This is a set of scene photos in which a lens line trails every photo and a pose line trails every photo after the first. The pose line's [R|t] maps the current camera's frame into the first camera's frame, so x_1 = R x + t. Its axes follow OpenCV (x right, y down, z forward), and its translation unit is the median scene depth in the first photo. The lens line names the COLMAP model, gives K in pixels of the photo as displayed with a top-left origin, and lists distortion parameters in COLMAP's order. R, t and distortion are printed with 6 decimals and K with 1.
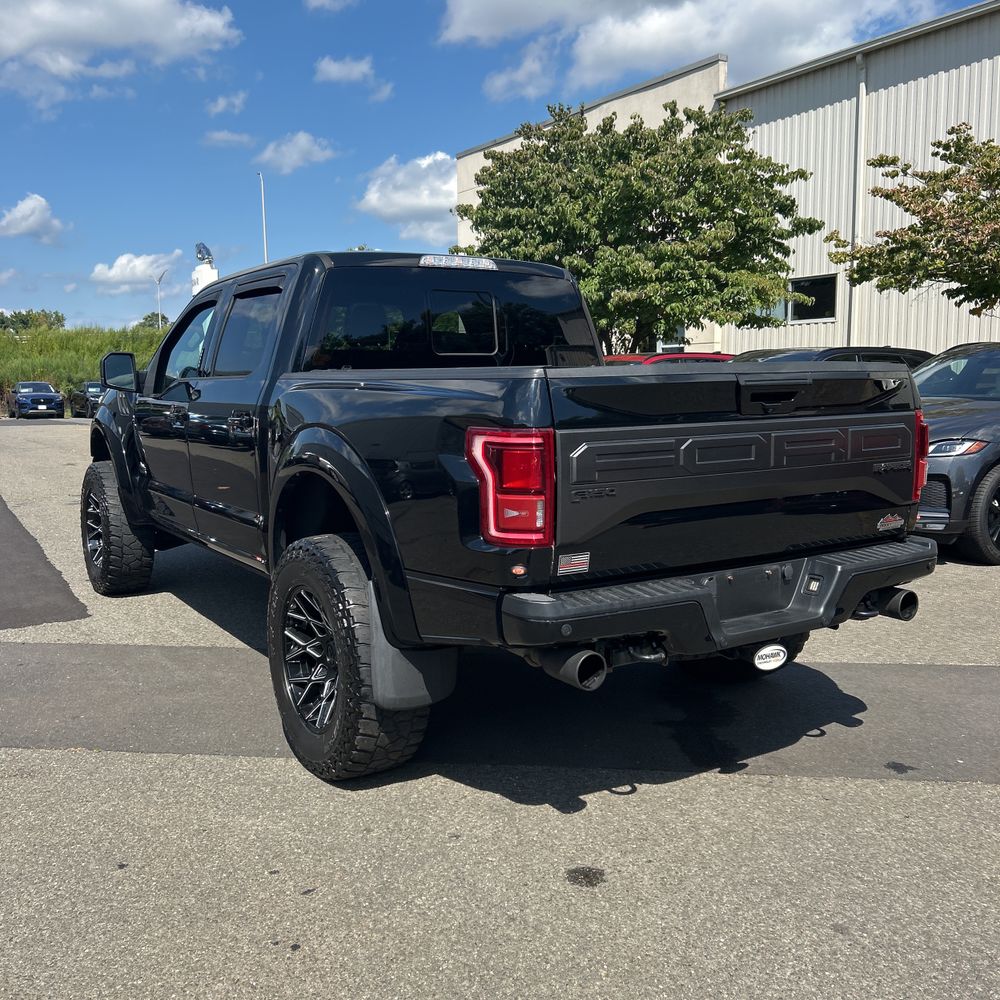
lens RADIAL K [[1009.5, 0, 486.0], [0, 1009.5, 503.2], [0, 0, 1]] dist [0.012556, 0.000000]
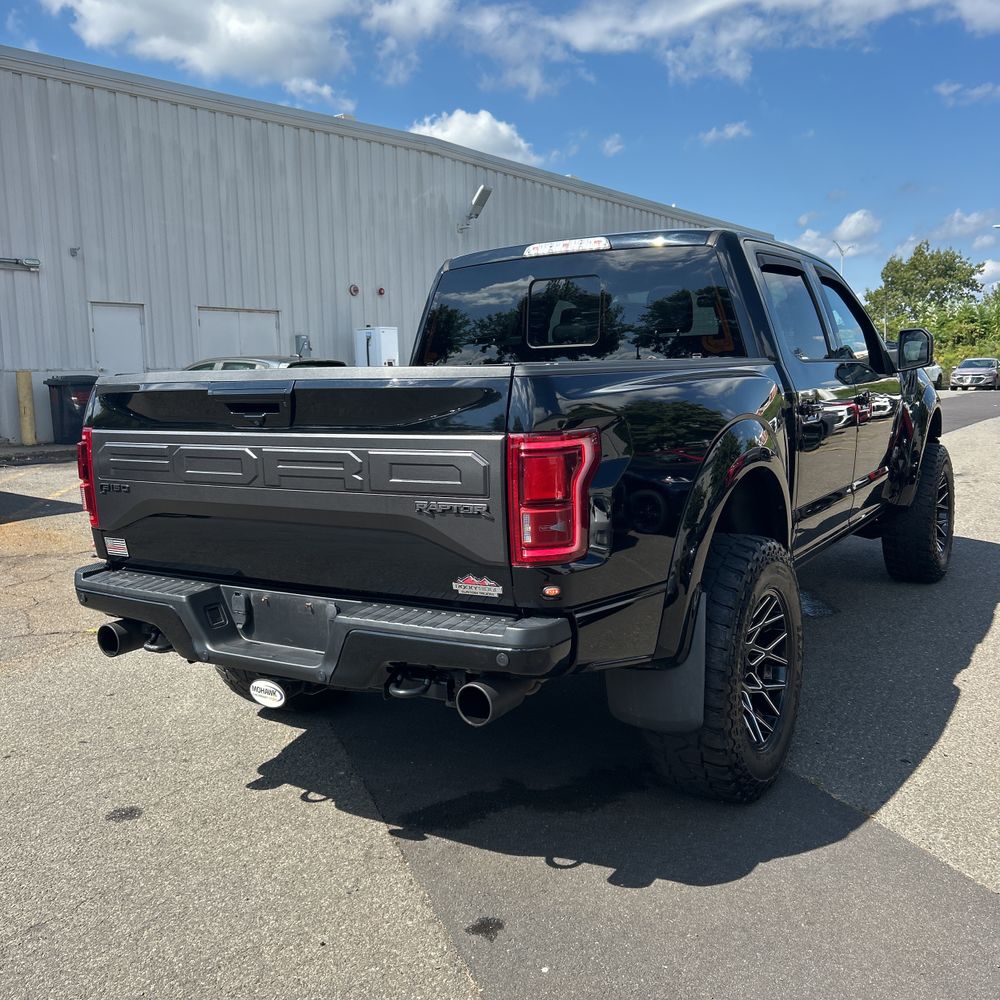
lens RADIAL K [[1009.5, 0, 493.6], [0, 1009.5, 518.3], [0, 0, 1]] dist [0.012556, 0.000000]
pose [[0.429617, 0.130791, -0.893489, 1.027091], [-0.088866, 0.990776, 0.102302, -0.101478], [0.898628, 0.035450, 0.437277, 0.690226]]
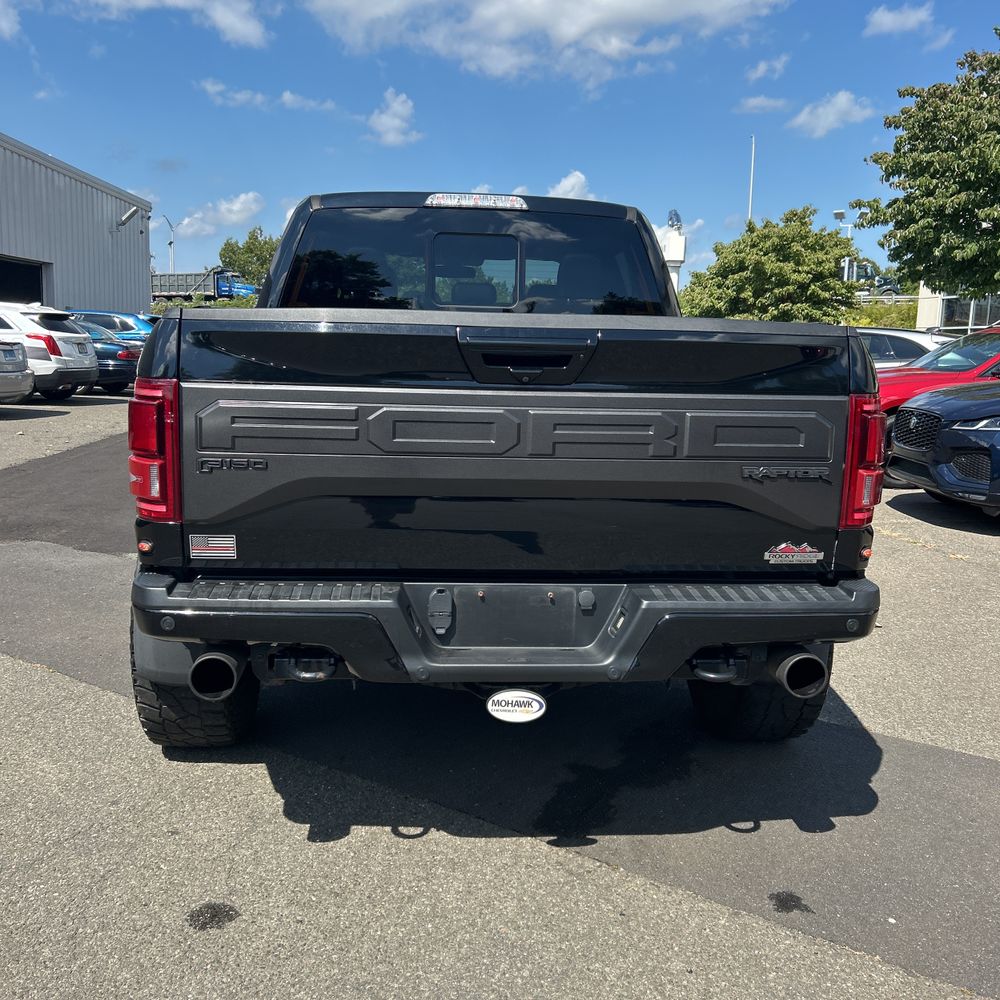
lens RADIAL K [[1009.5, 0, 490.7], [0, 1009.5, 503.1], [0, 0, 1]] dist [0.012556, 0.000000]
pose [[0.883614, 0.106716, -0.455892, 0.523434], [-0.093548, 0.994286, 0.051429, -0.030945], [0.458775, -0.002795, 0.888548, 0.286967]]
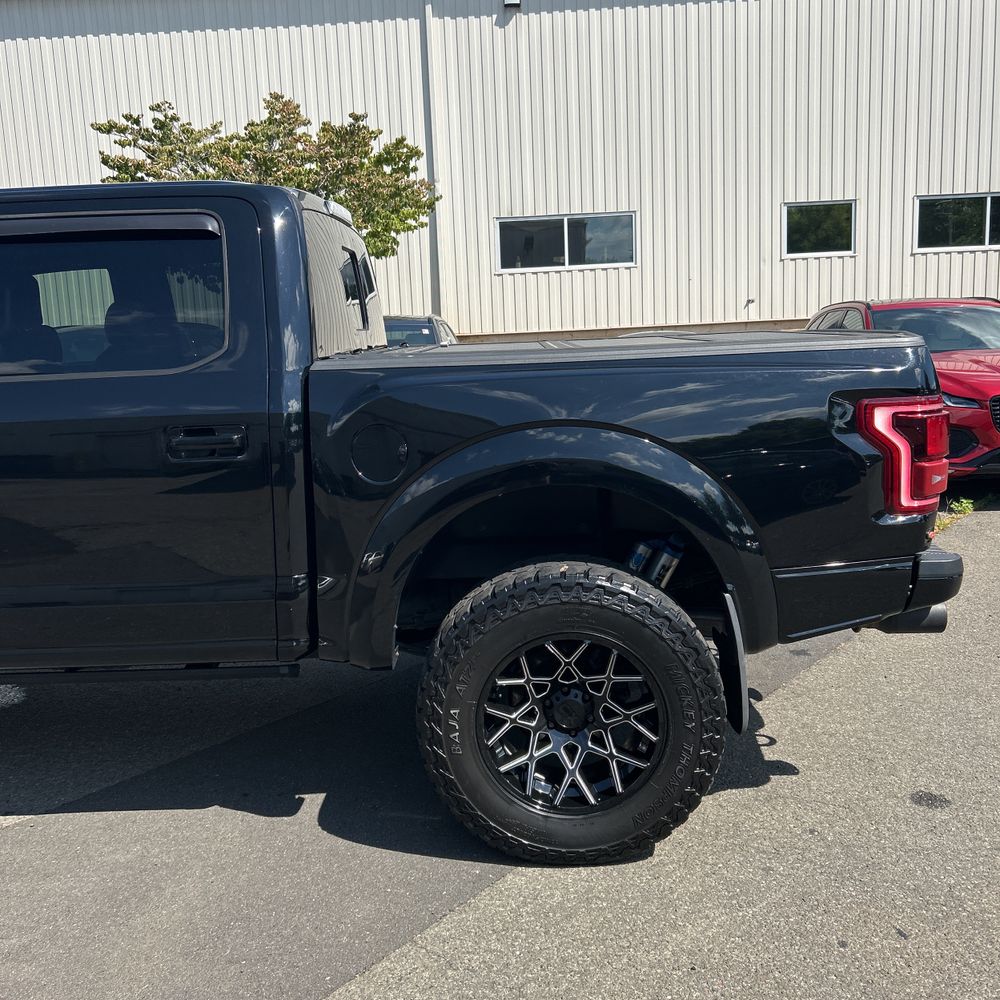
lens RADIAL K [[1009.5, 0, 496.9], [0, 1009.5, 501.2], [0, 0, 1]] dist [0.012556, 0.000000]
pose [[0.549499, -0.151984, 0.821554, -0.813065], [0.135318, 0.986522, 0.091994, -0.092482], [-0.824463, 0.060620, 0.562659, 0.601682]]
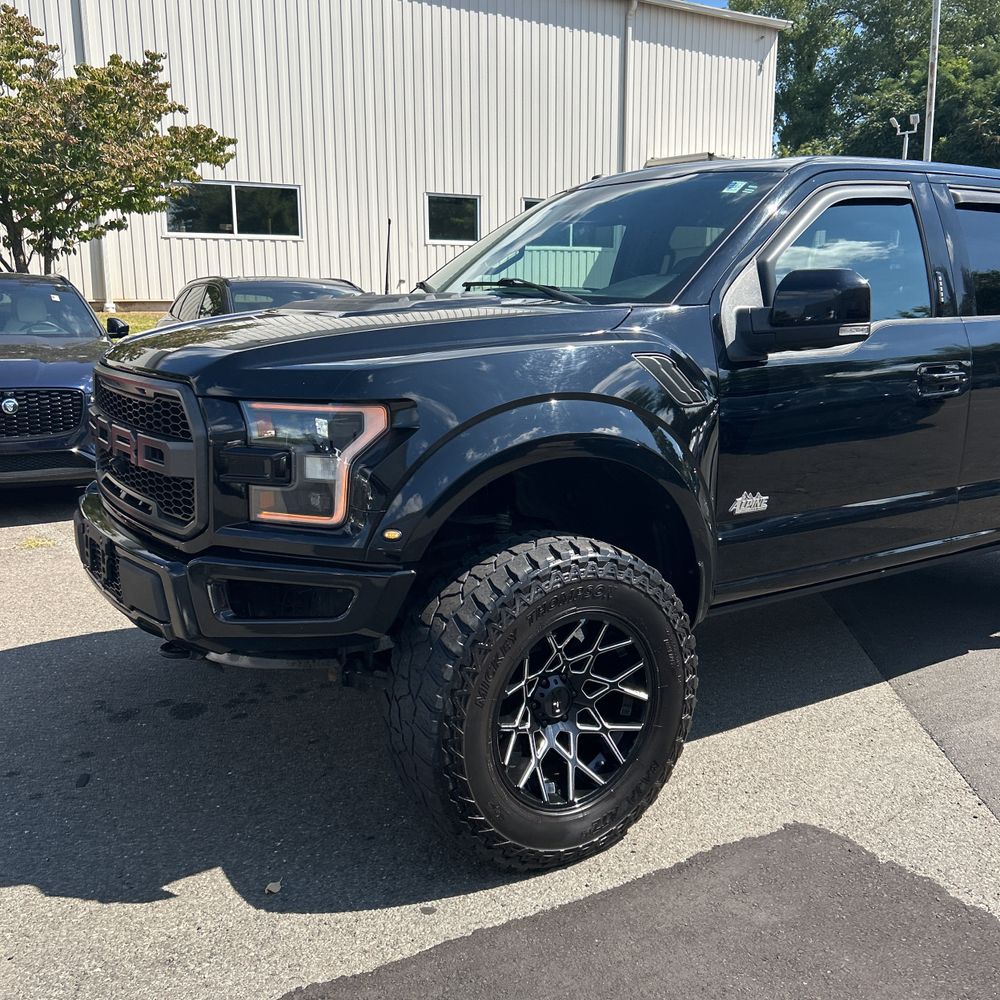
lens RADIAL K [[1009.5, 0, 487.4], [0, 1009.5, 501.6], [0, 0, 1]] dist [0.012556, 0.000000]
pose [[-0.014529, -0.188517, 0.981963, -1.376287], [0.120287, 0.974605, 0.188884, -0.238891], [-0.992633, 0.120862, 0.008516, 1.859728]]
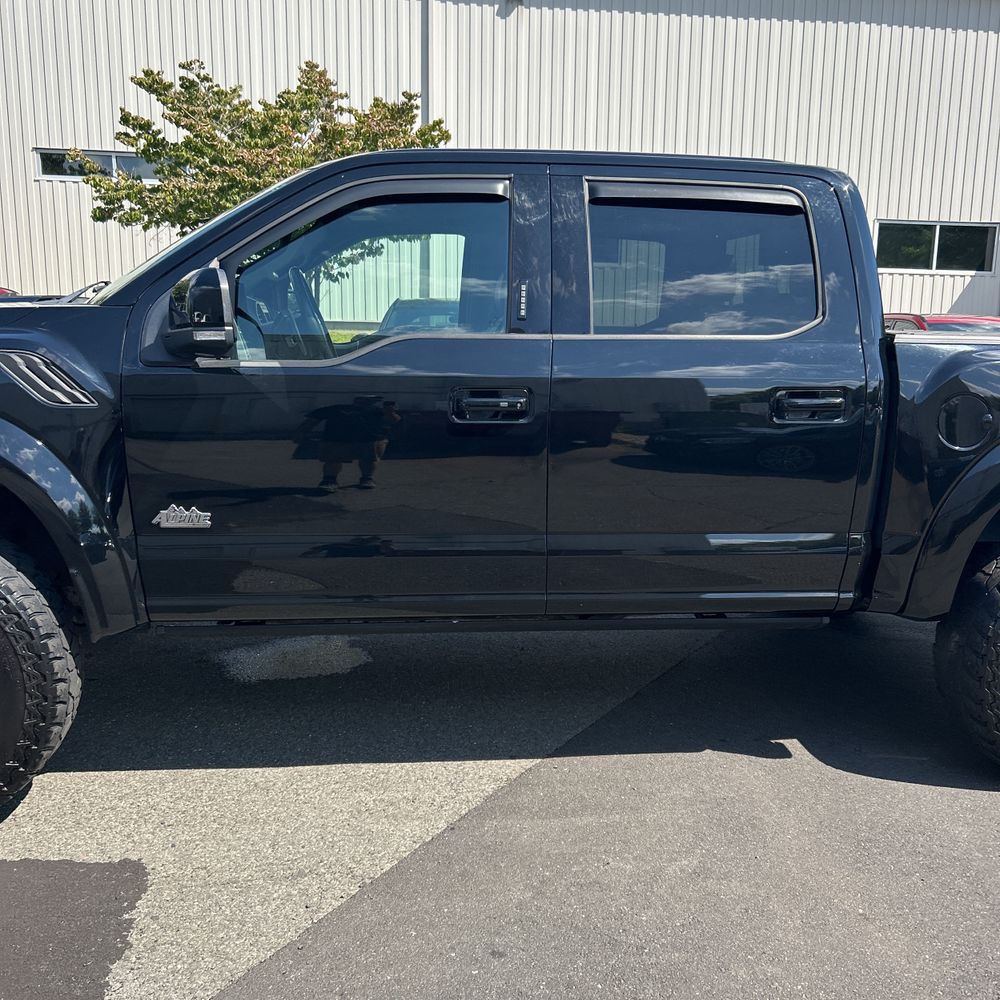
lens RADIAL K [[1009.5, 0, 512.0], [0, 1009.5, 515.5], [0, 0, 1]] dist [0.012556, 0.000000]
pose [[0.416060, -0.151582, 0.896614, -1.154963], [0.086124, 0.988145, 0.127092, -0.132864], [-0.905250, 0.024342, 0.424182, 1.090503]]
